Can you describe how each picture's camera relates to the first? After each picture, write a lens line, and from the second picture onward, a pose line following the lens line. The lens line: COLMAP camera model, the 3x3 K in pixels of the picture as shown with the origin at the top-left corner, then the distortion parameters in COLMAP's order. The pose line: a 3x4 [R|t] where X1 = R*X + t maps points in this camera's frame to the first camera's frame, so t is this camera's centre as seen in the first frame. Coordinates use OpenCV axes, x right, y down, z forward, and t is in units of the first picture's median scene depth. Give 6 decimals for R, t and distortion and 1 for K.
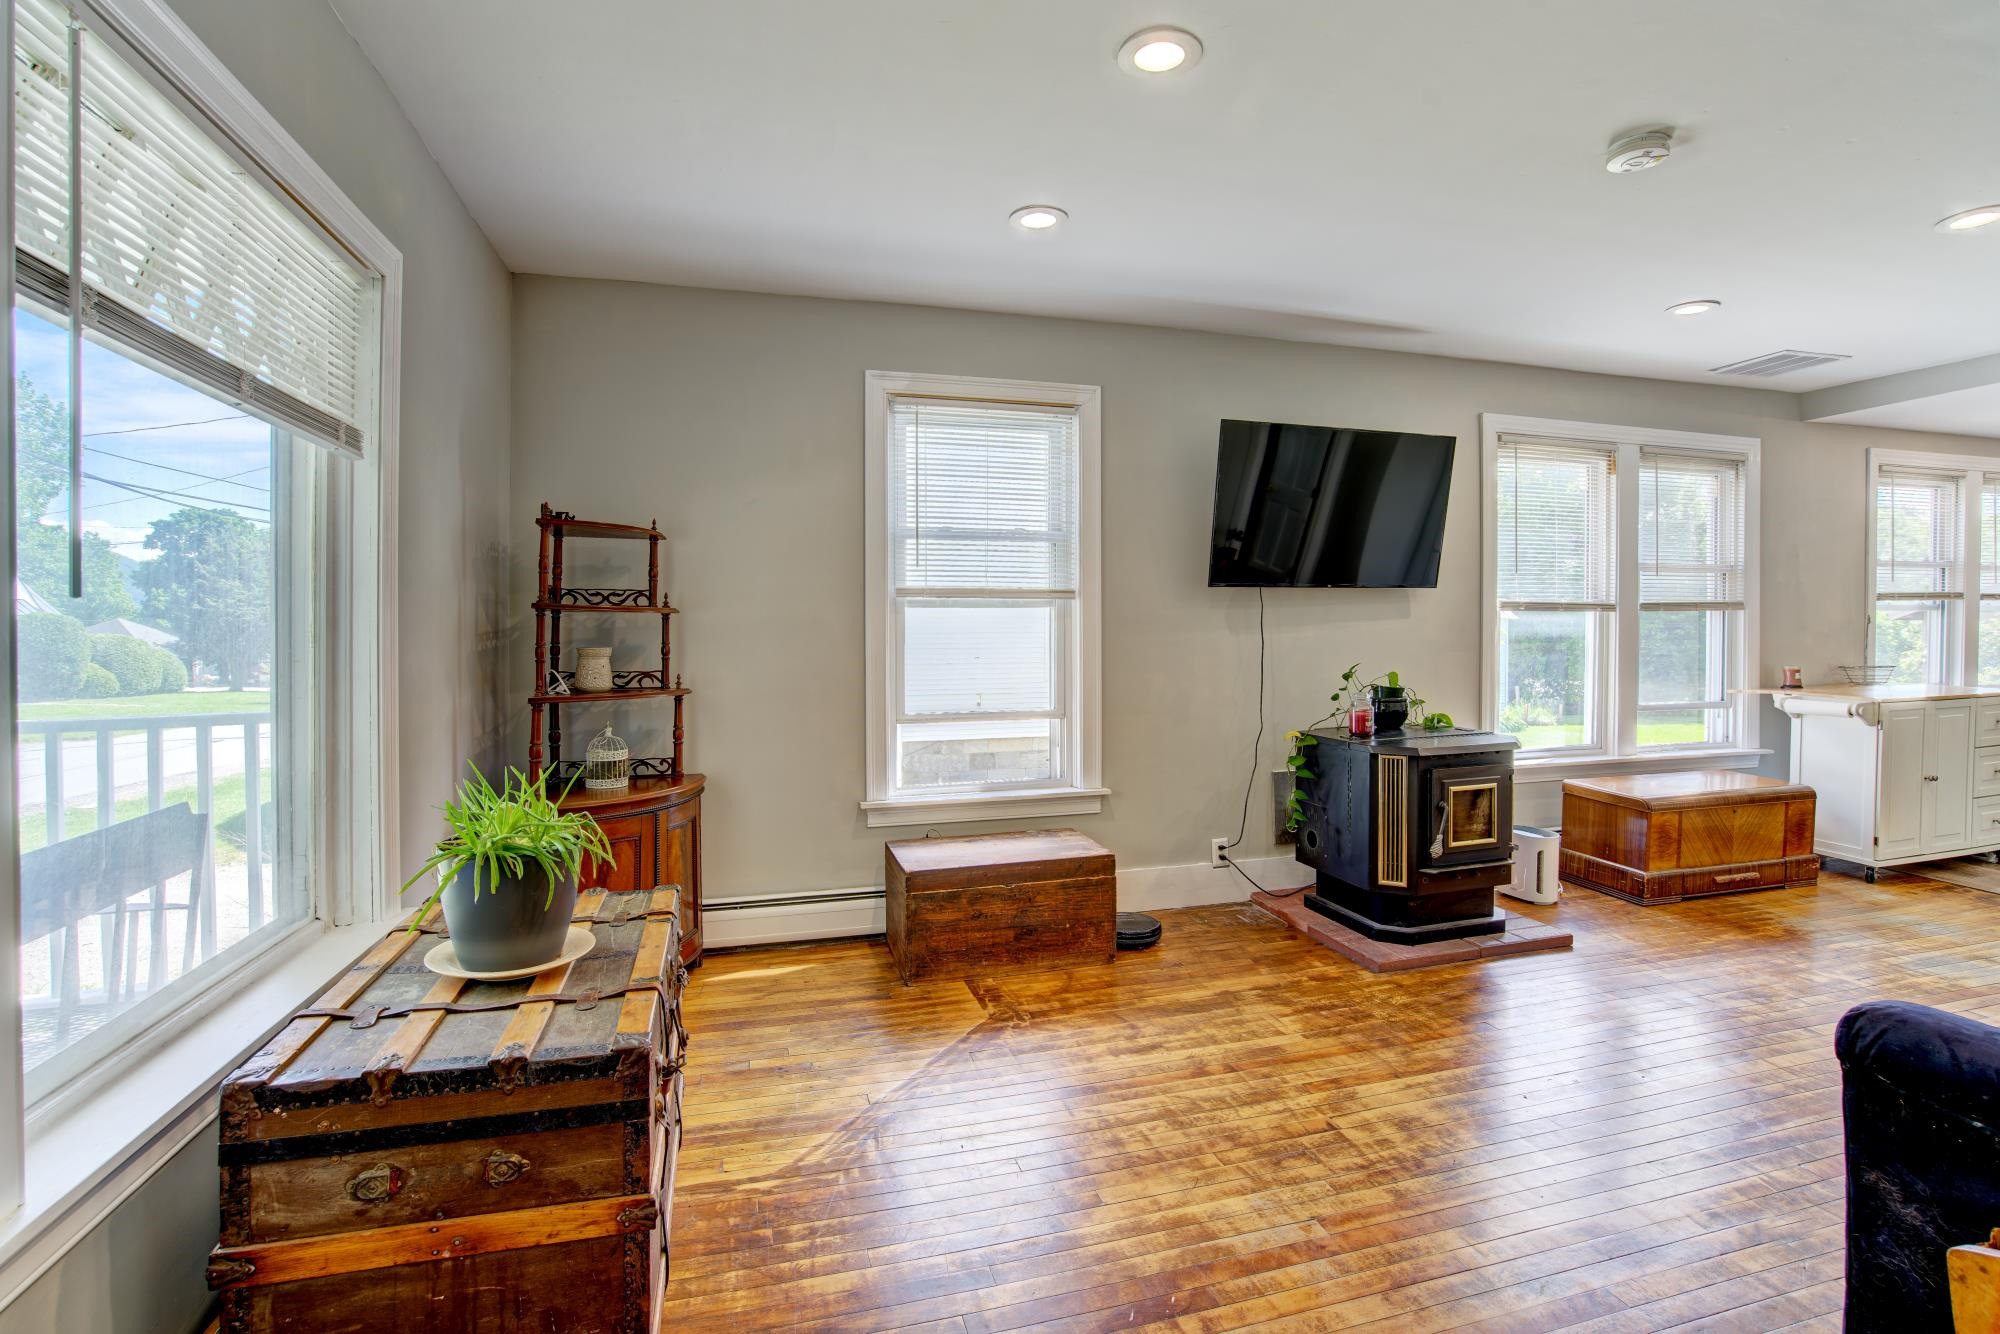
lens RADIAL K [[936.4, 0, 994.6], [0, 936.4, 630.4], [0, 0, 1]] dist [-0.071157, 0.029314]
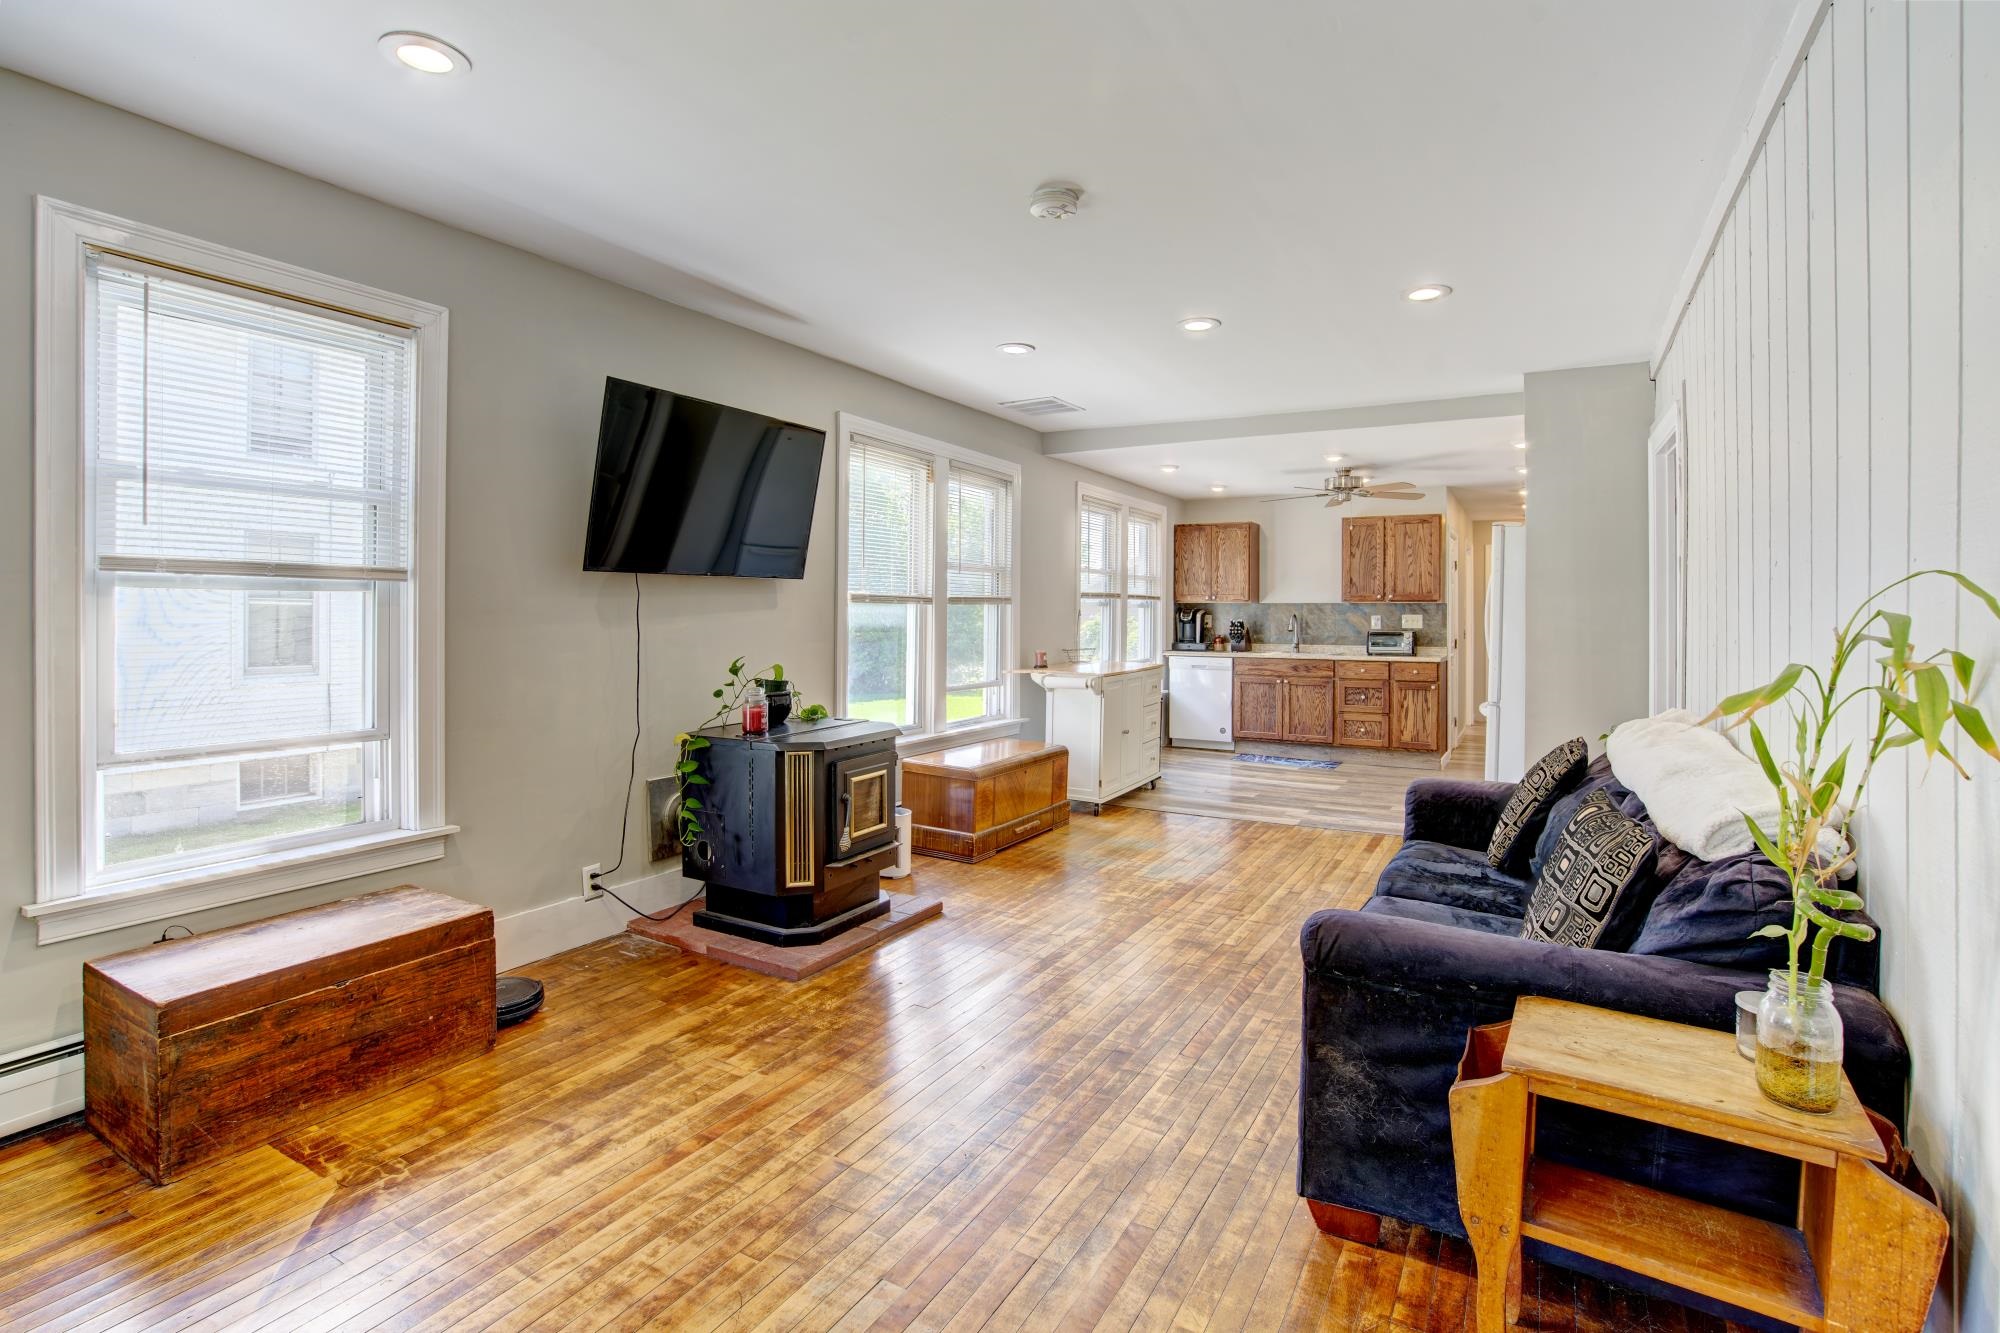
lens RADIAL K [[957.8, 0, 997.5], [0, 957.8, 609.2], [0, 0, 1]] dist [-0.050992, 0.017623]
pose [[0.713290, 0.008905, 0.700813, -0.117861], [-0.002617, 0.999946, -0.010042, -0.004429], [-0.700864, 0.005329, 0.713275, 0.132489]]
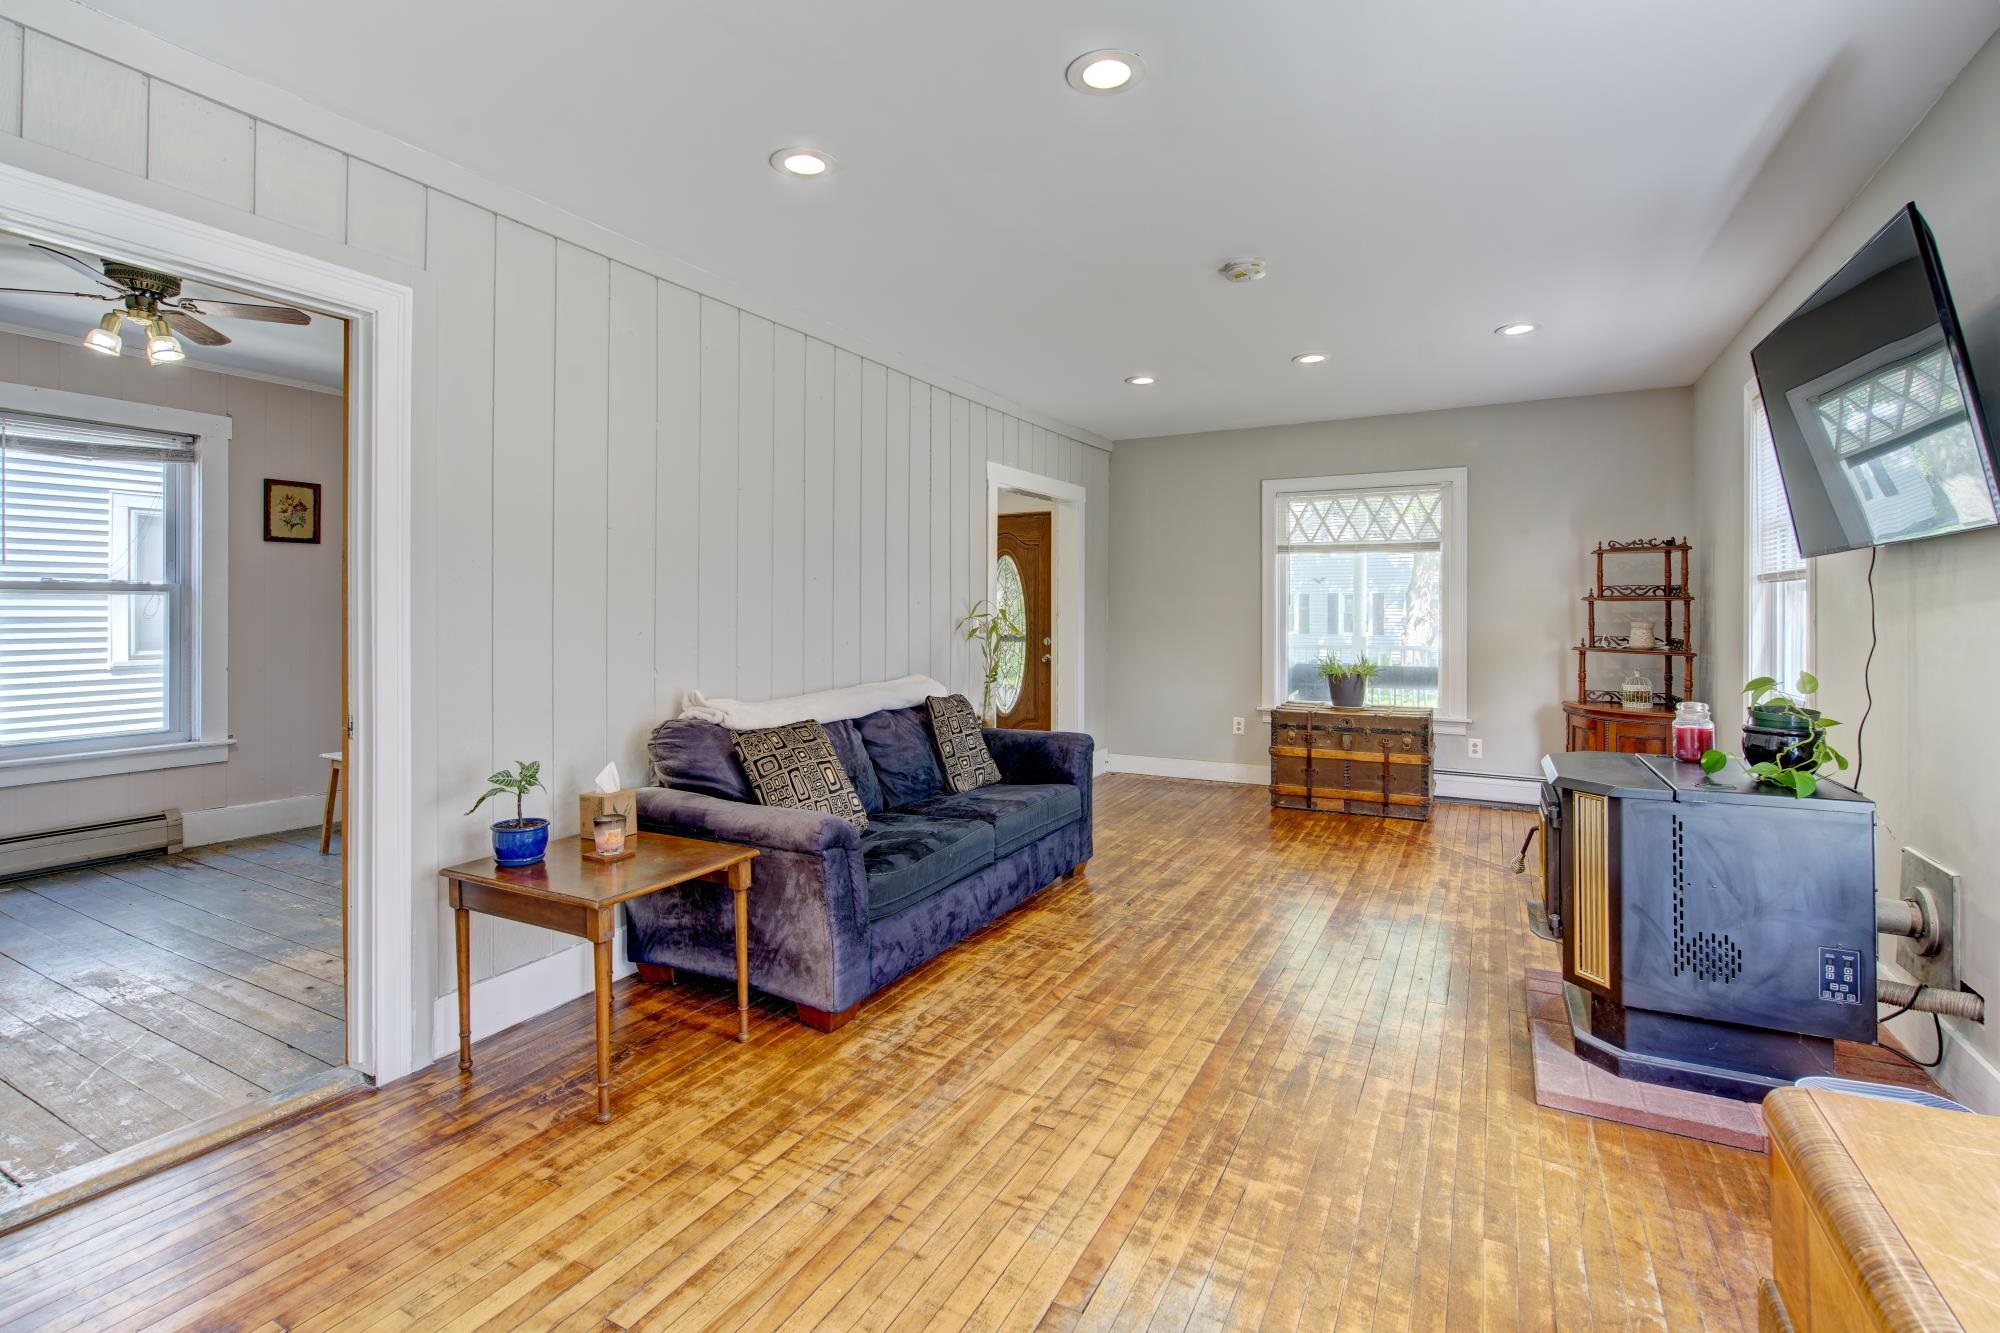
lens RADIAL K [[924.4, 0, 997.2], [0, 924.4, 607.5], [0, 0, 1]] dist [0.001783, 0.000348]
pose [[-0.694086, -0.003230, -0.719885, 1.345637], [-0.002142, 0.999995, -0.002421, -0.005819], [0.719889, -0.000139, -0.694089, 1.150680]]
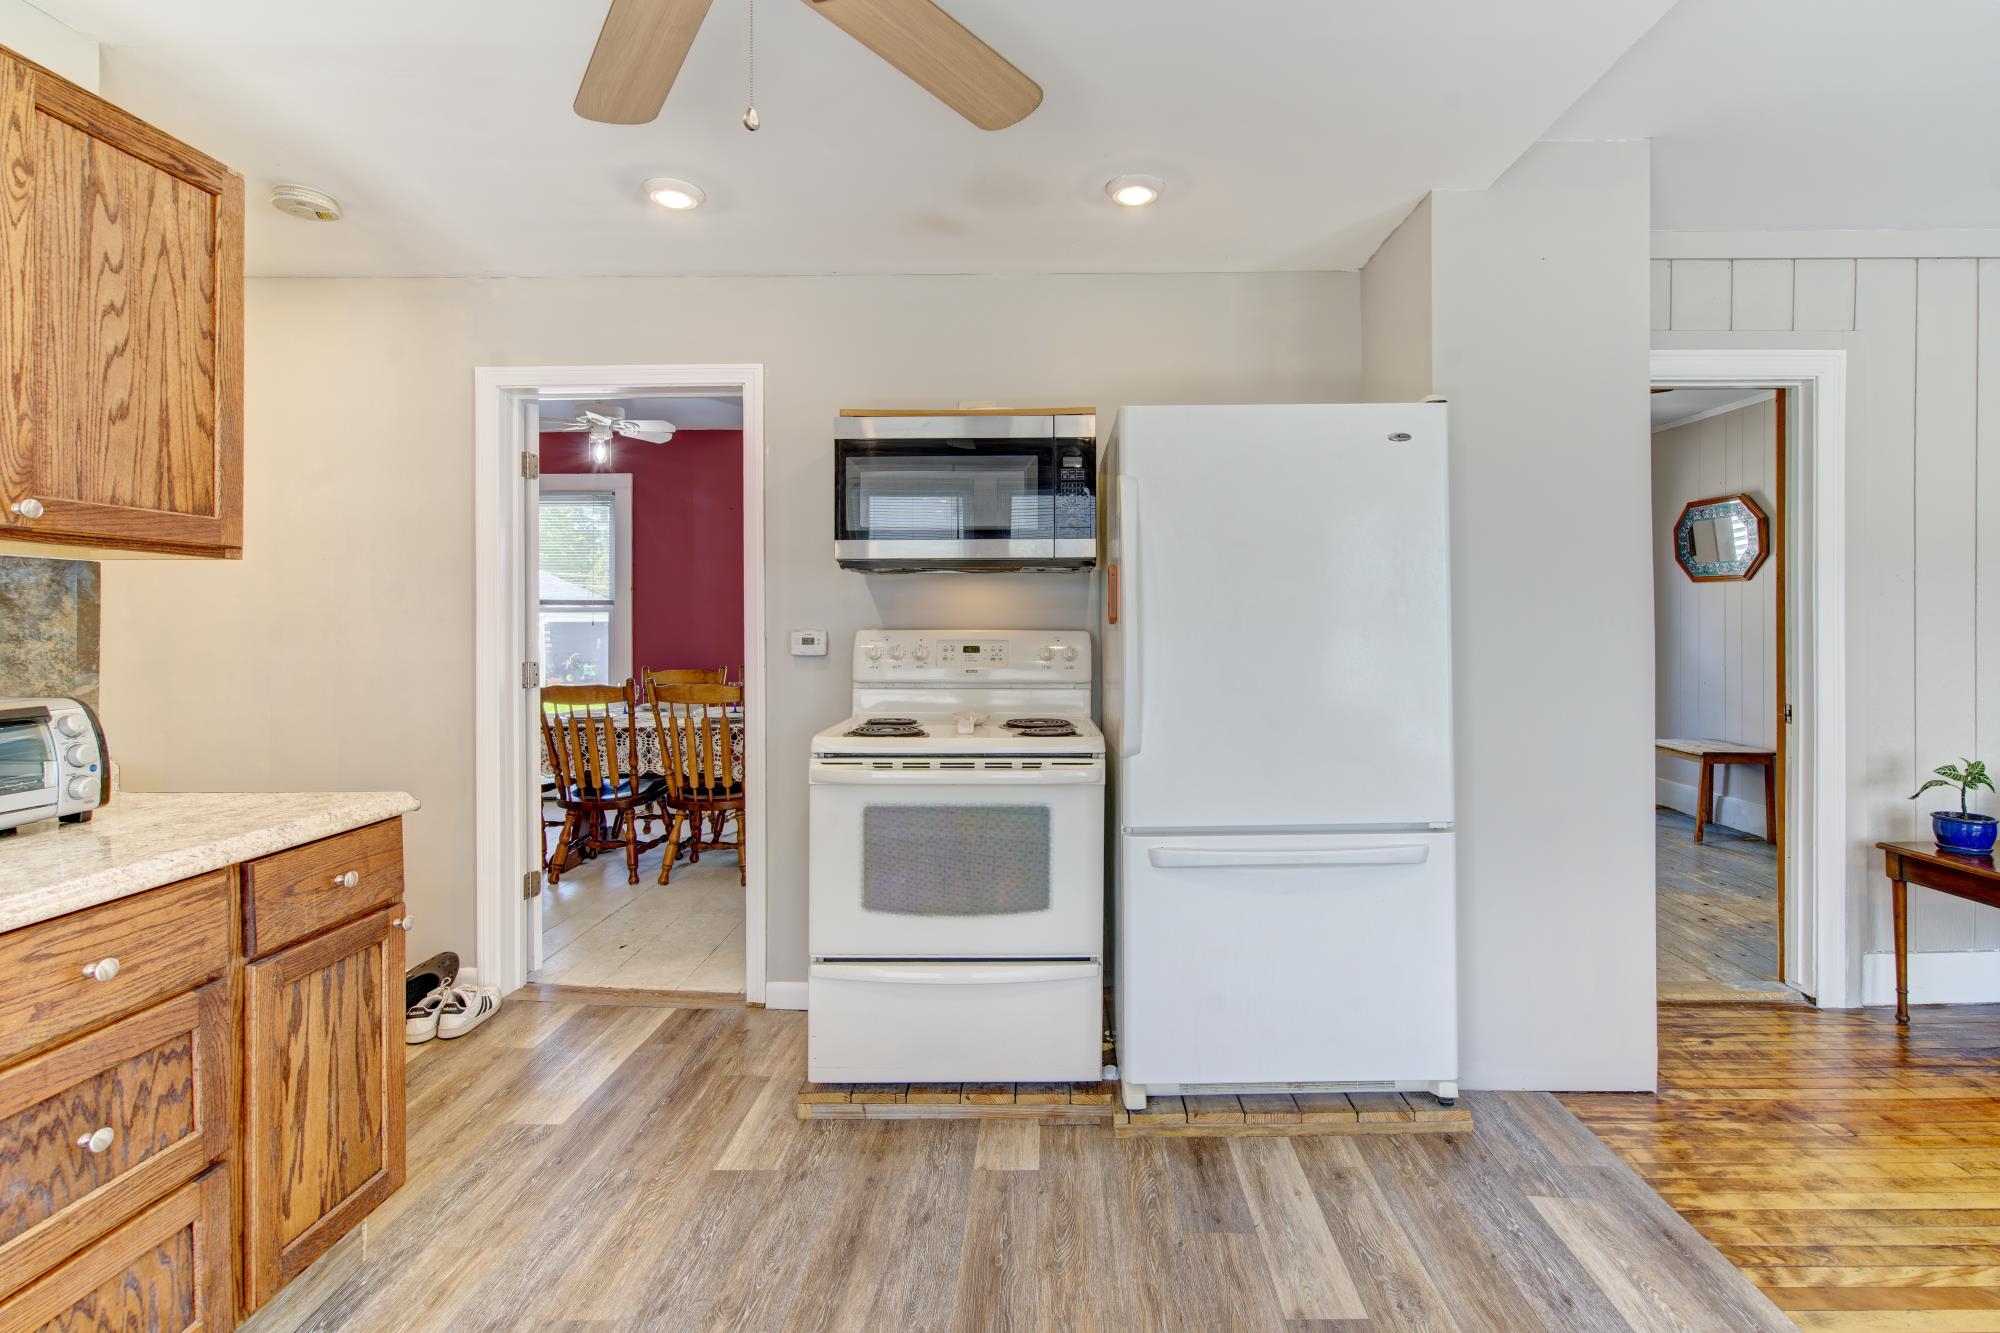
lens RADIAL K [[923.8, 0, 1047.1], [0, 923.8, 621.9], [0, 0, 1]] dist [-0.011789, 0.004077]
pose [[-0.962224, 0.004985, 0.272214, 1.616647], [0.006306, 0.999972, 0.003978, -0.011084], [-0.272186, 0.005544, -0.962229, 1.338587]]
